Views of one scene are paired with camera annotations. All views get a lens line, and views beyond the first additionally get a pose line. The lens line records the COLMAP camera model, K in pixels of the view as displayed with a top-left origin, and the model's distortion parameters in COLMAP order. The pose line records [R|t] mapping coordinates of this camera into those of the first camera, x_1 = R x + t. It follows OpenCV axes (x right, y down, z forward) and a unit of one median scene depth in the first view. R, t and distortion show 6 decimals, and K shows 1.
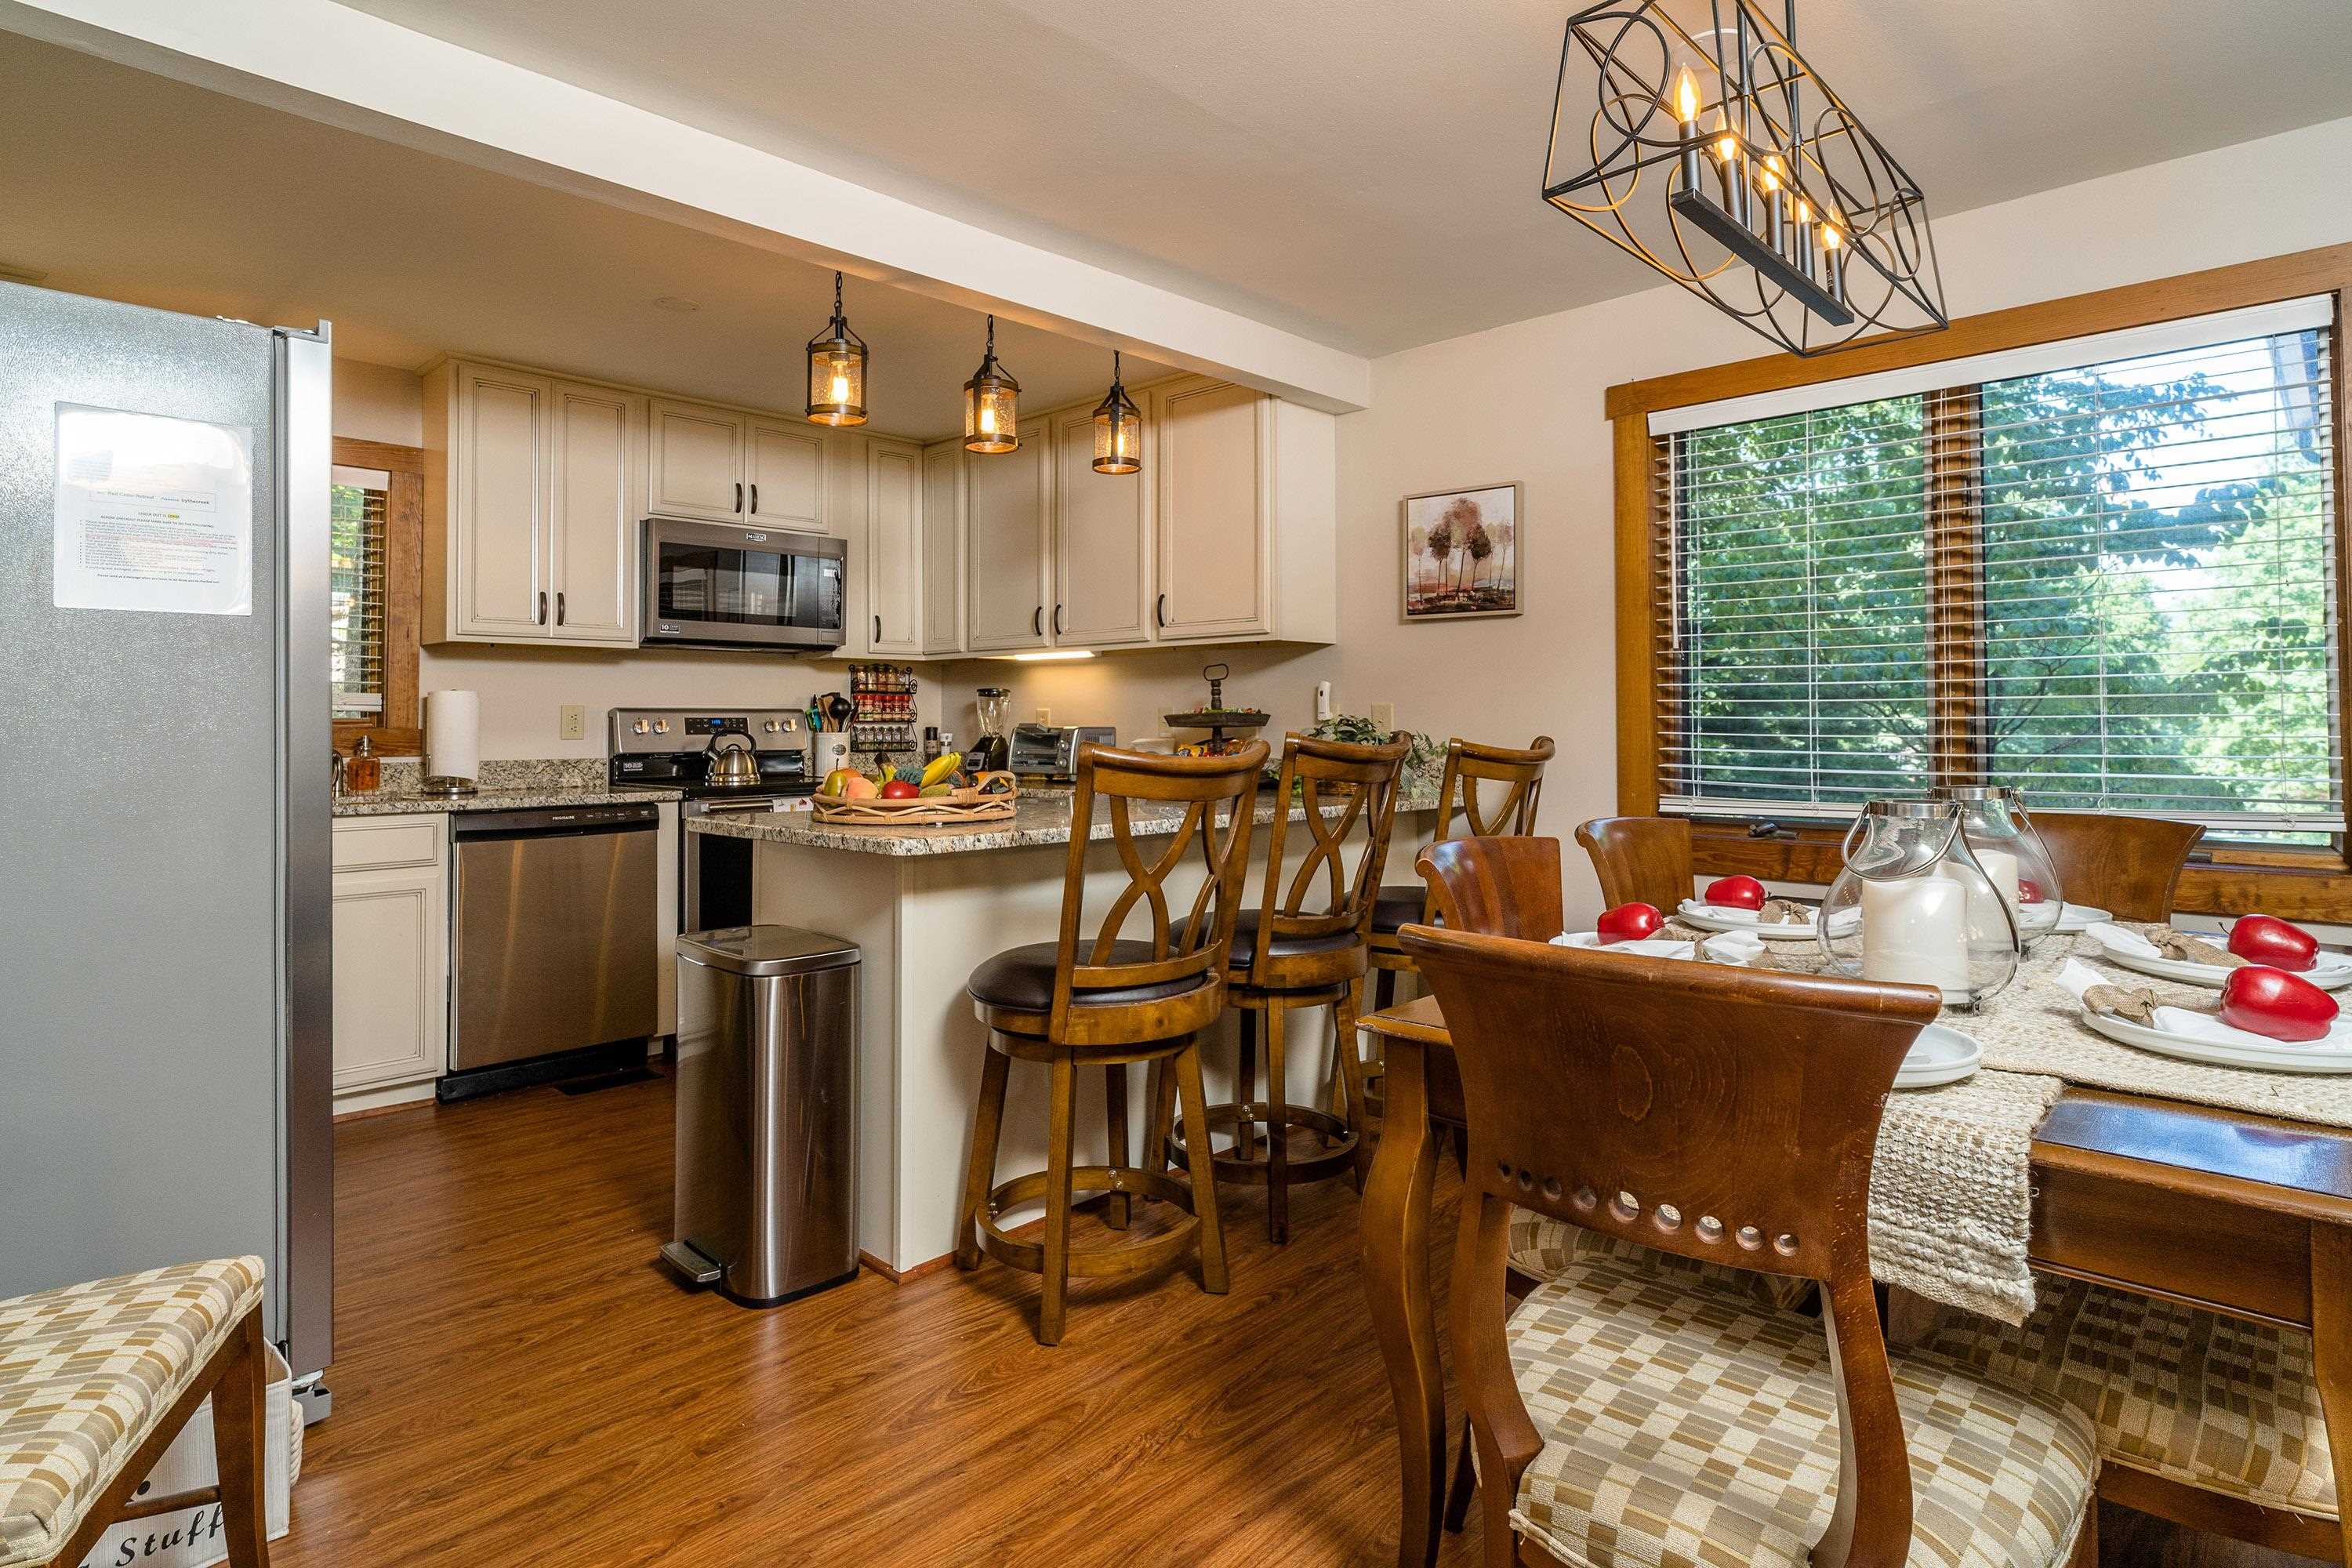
lens RADIAL K [[1258.6, 0, 1191.3], [0, 1258.6, 724.5], [0, 0, 1]] dist [-0.002954, -0.000715]
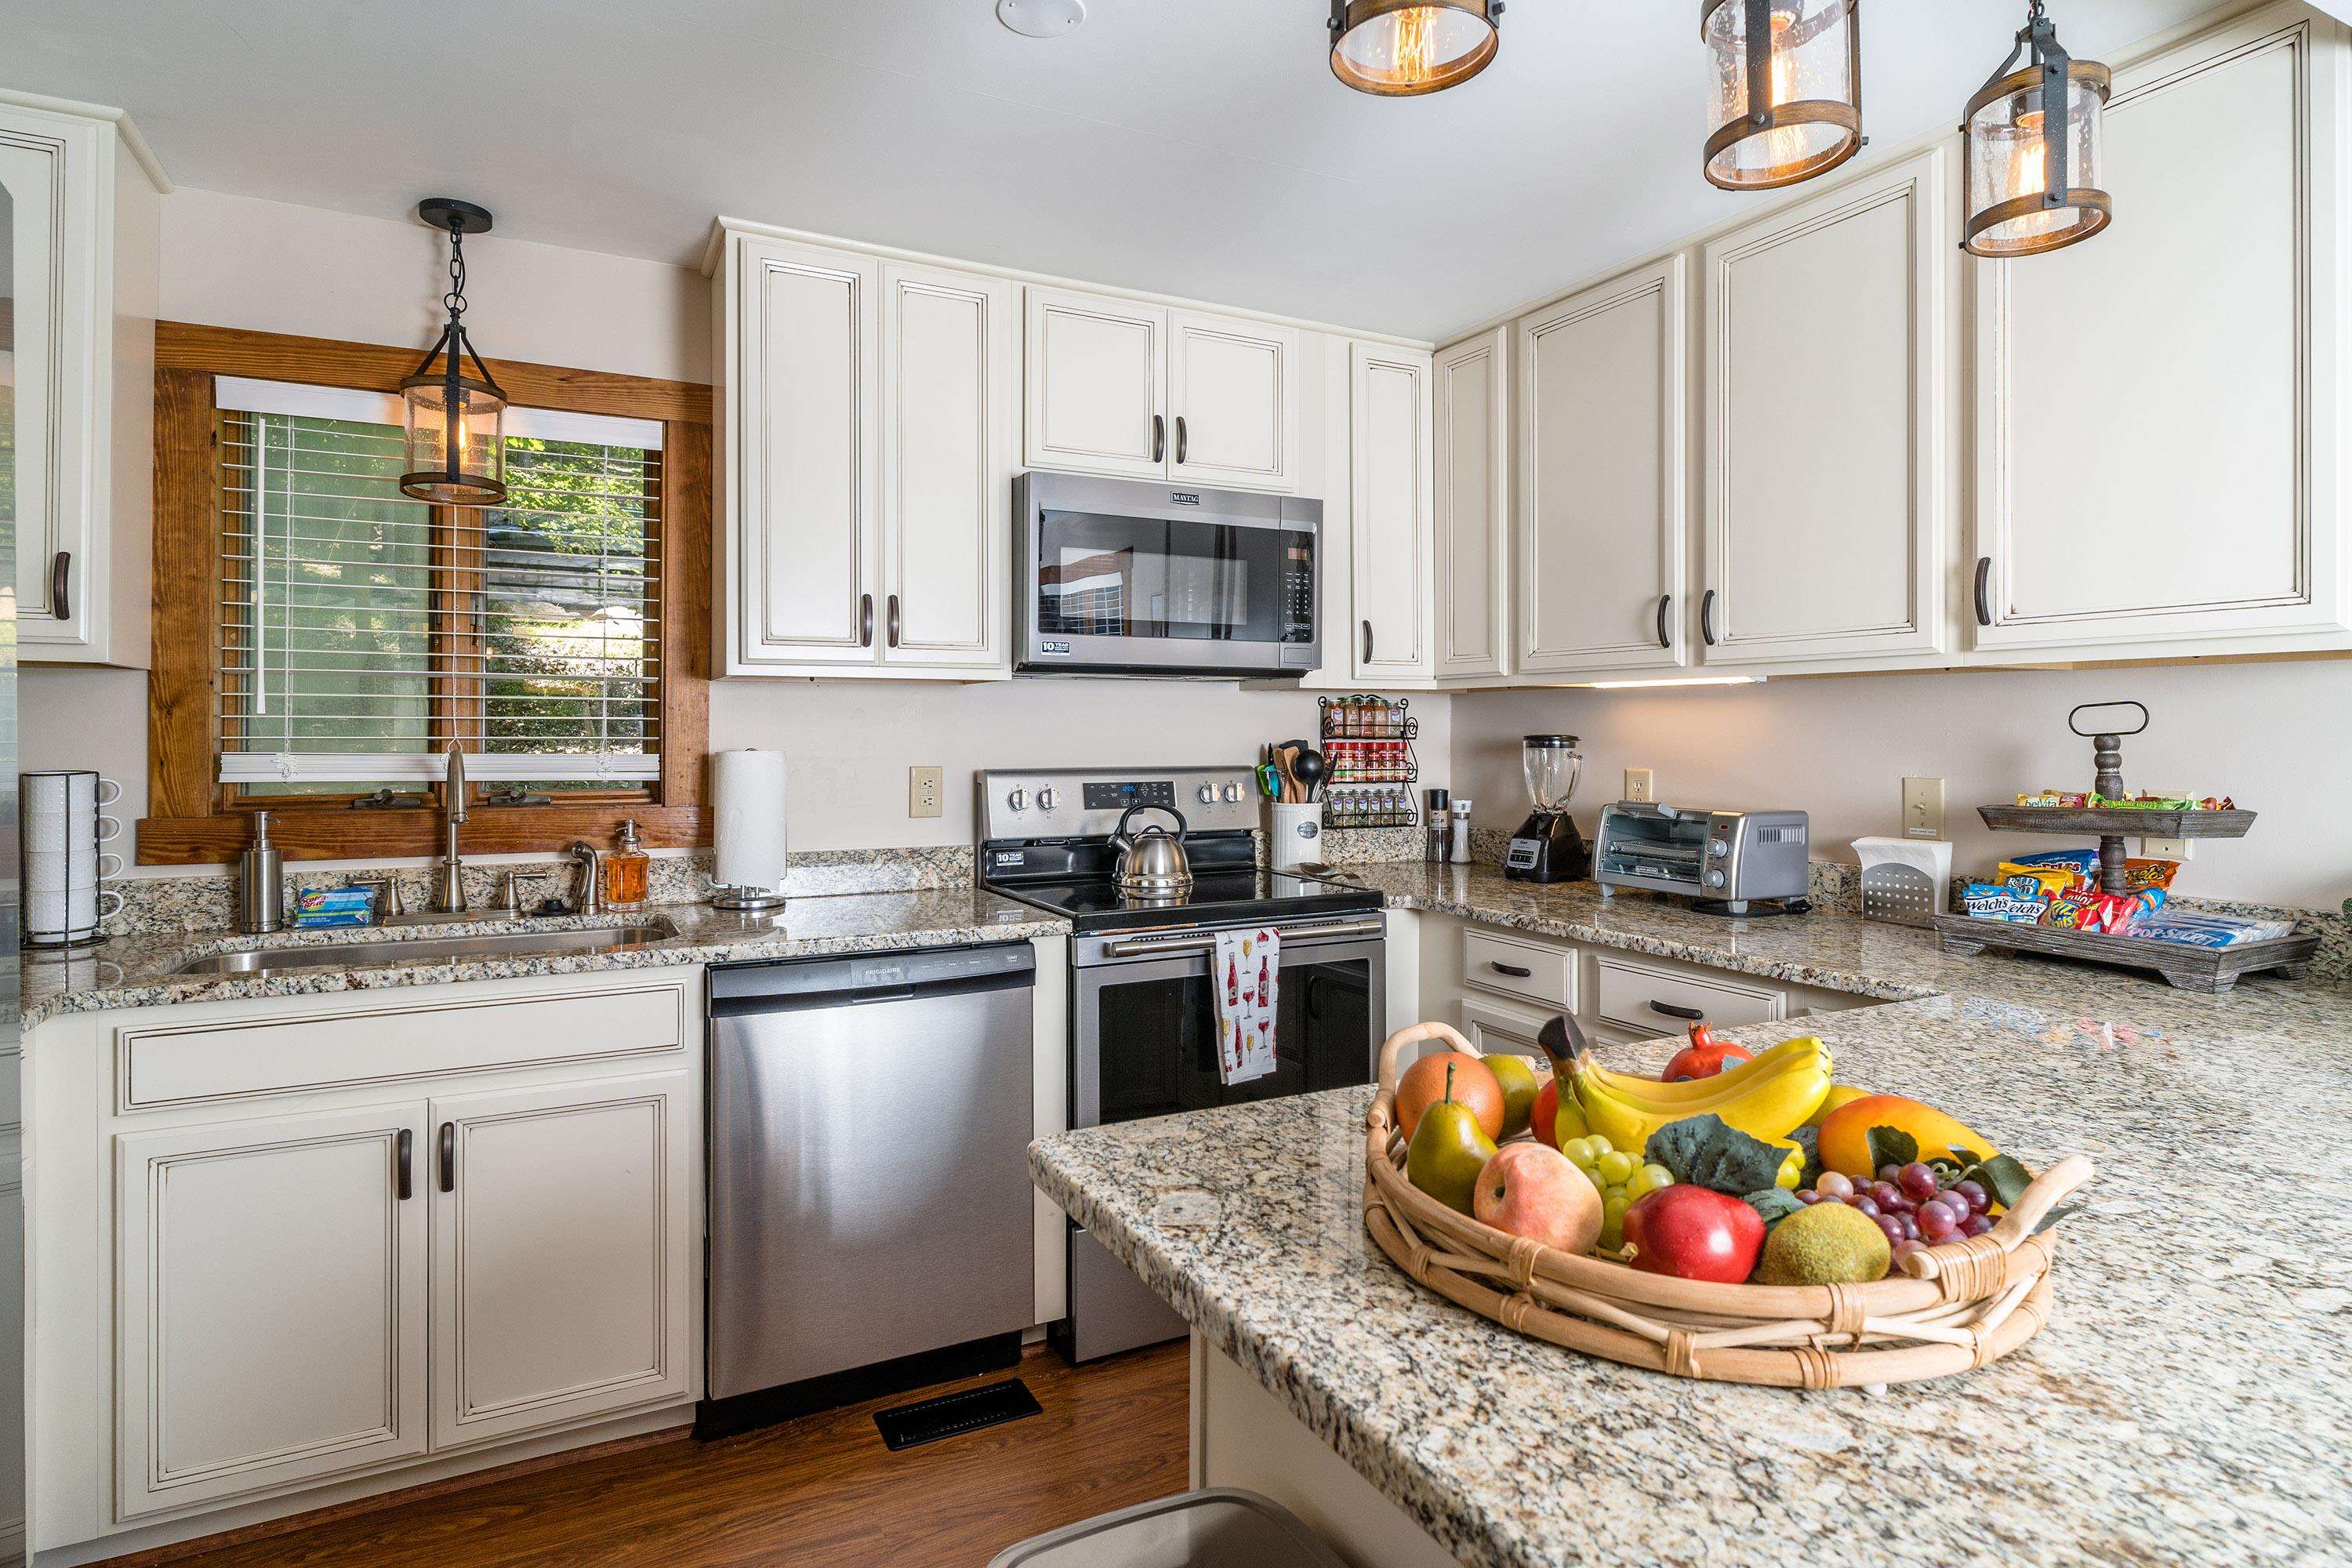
lens RADIAL K [[1258.6, 0, 1191.3], [0, 1258.6, 724.5], [0, 0, 1]] dist [-0.002954, -0.000715]
pose [[0.948242, 0.000122, -0.317549, -0.132669], [-0.002463, 0.999973, -0.006969, -0.029748], [0.317539, 0.007391, 0.948216, 0.371832]]
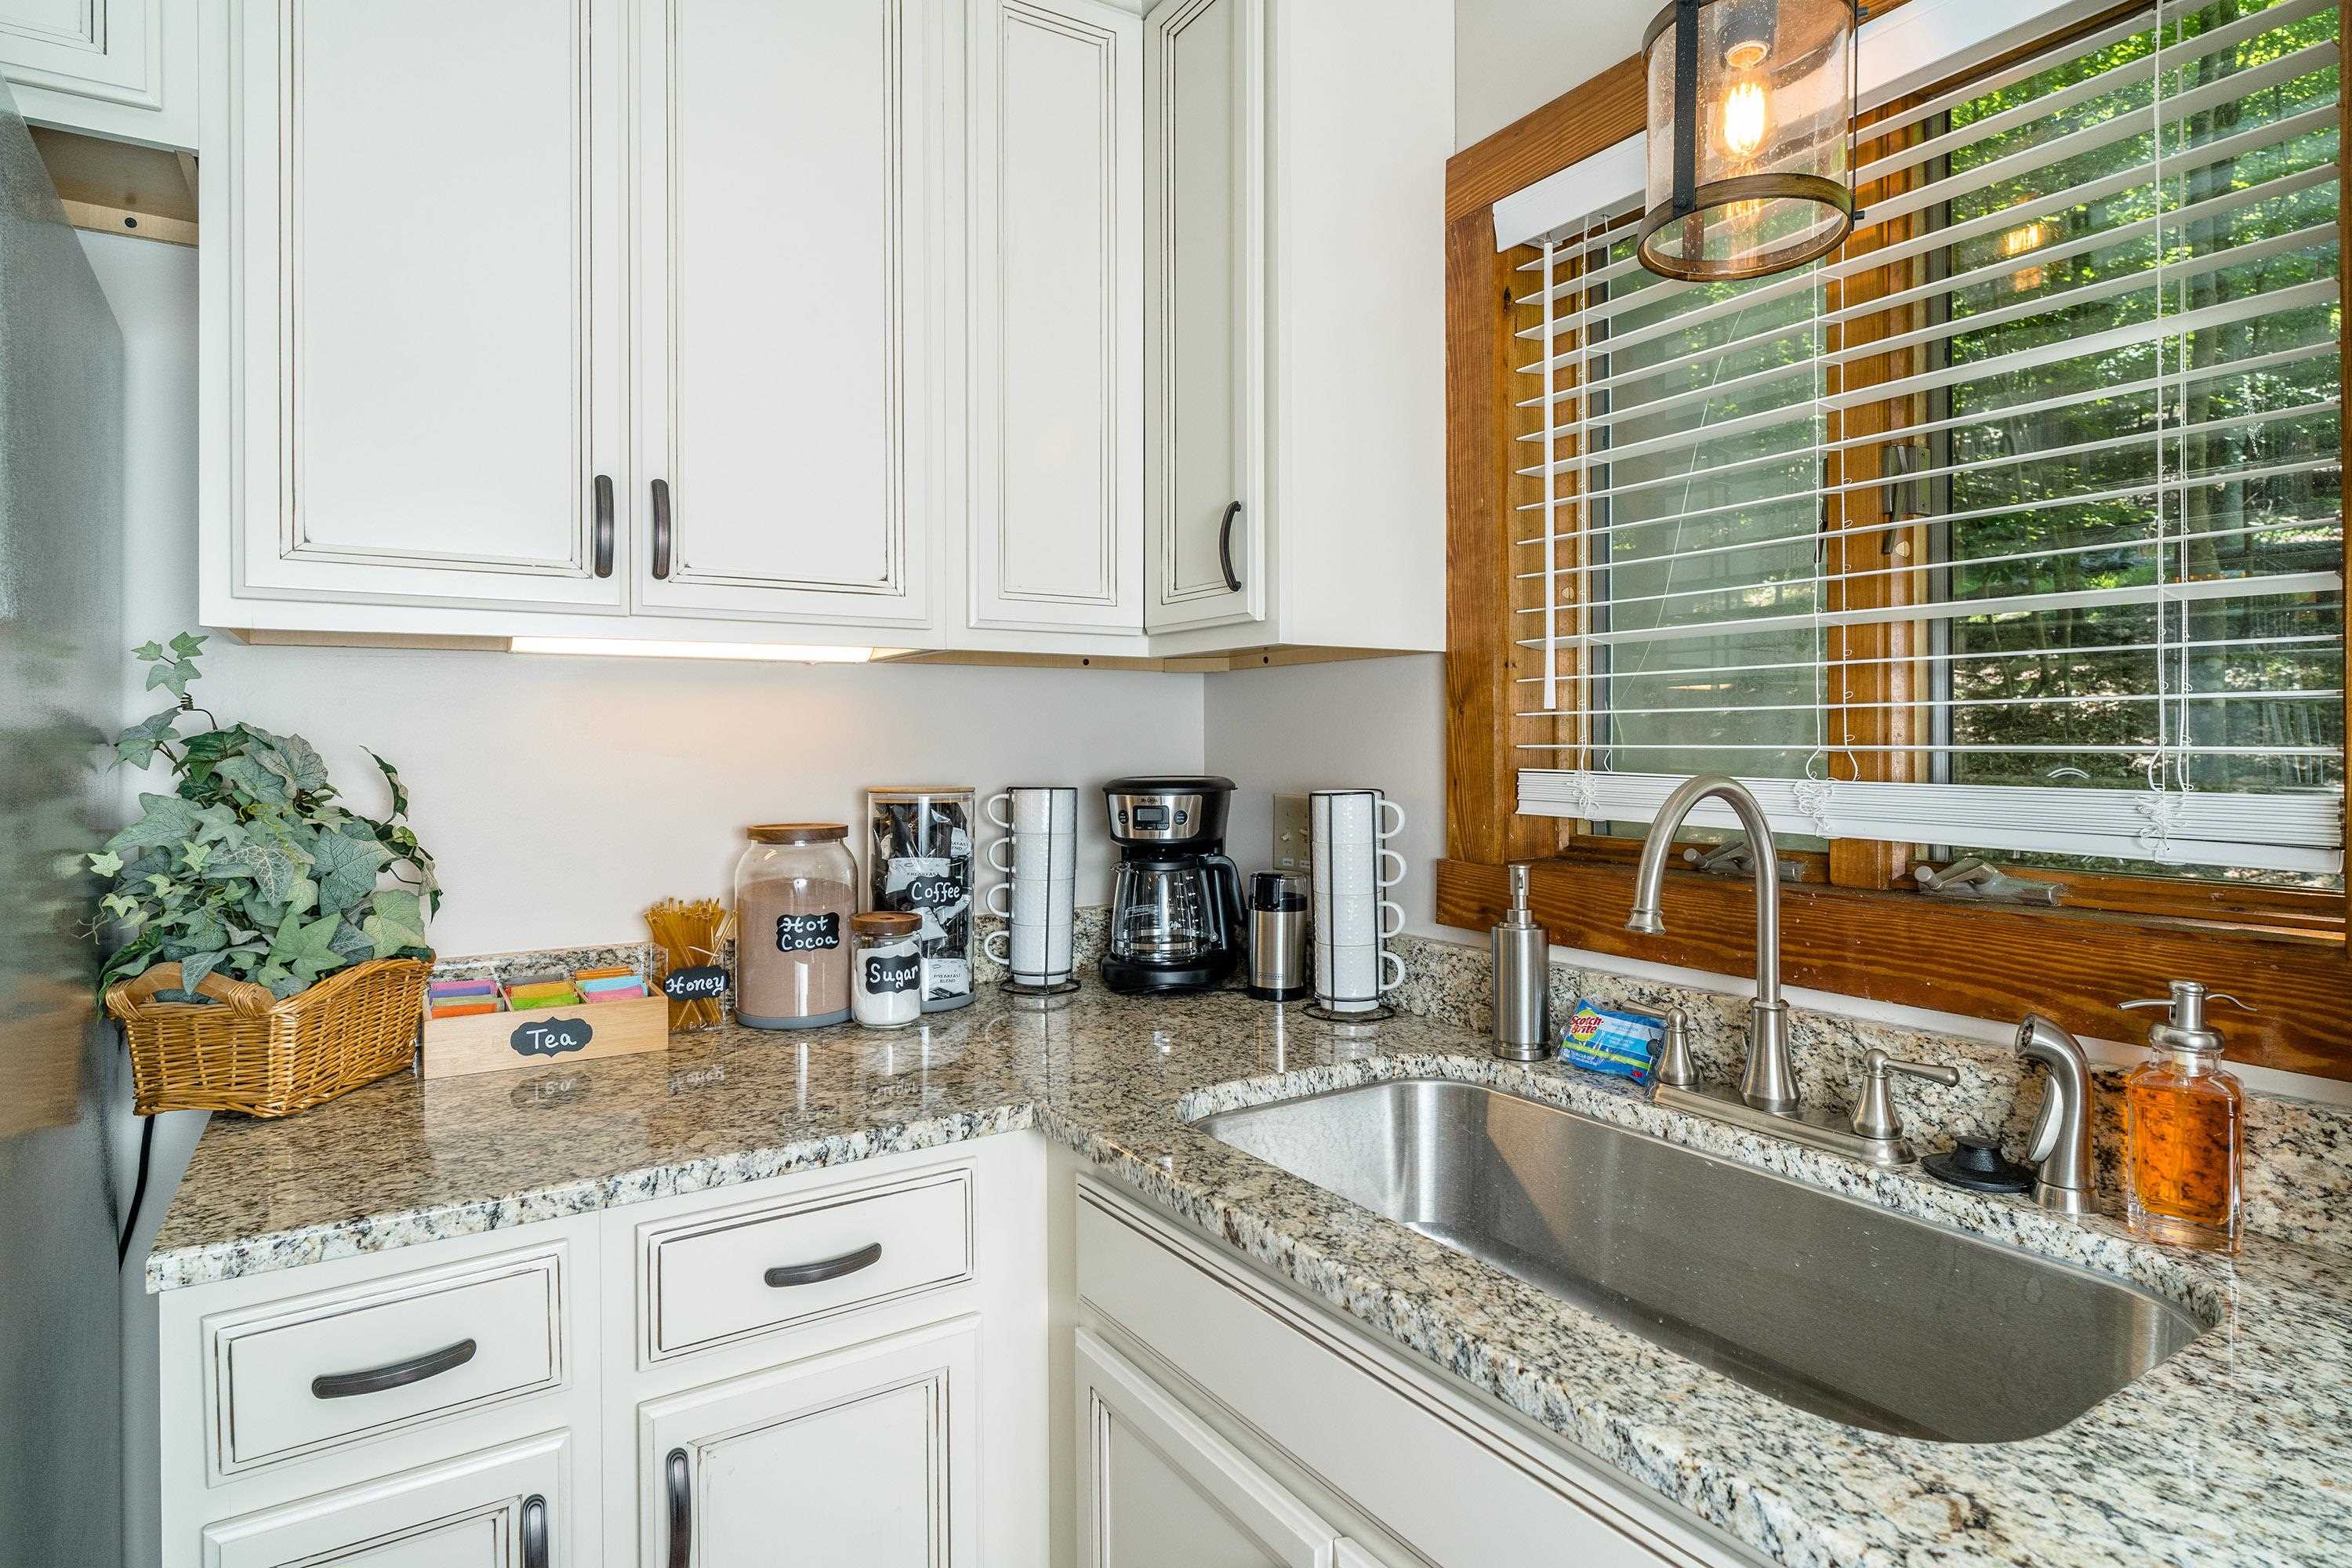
lens RADIAL K [[1258.6, 0, 1191.3], [0, 1258.6, 724.5], [0, 0, 1]] dist [-0.002954, -0.000715]
pose [[-0.227208, -0.001063, -0.973846, -0.294207], [0.003060, 0.999994, -0.001805, -0.032295], [0.973841, -0.003390, -0.227203, 0.677806]]
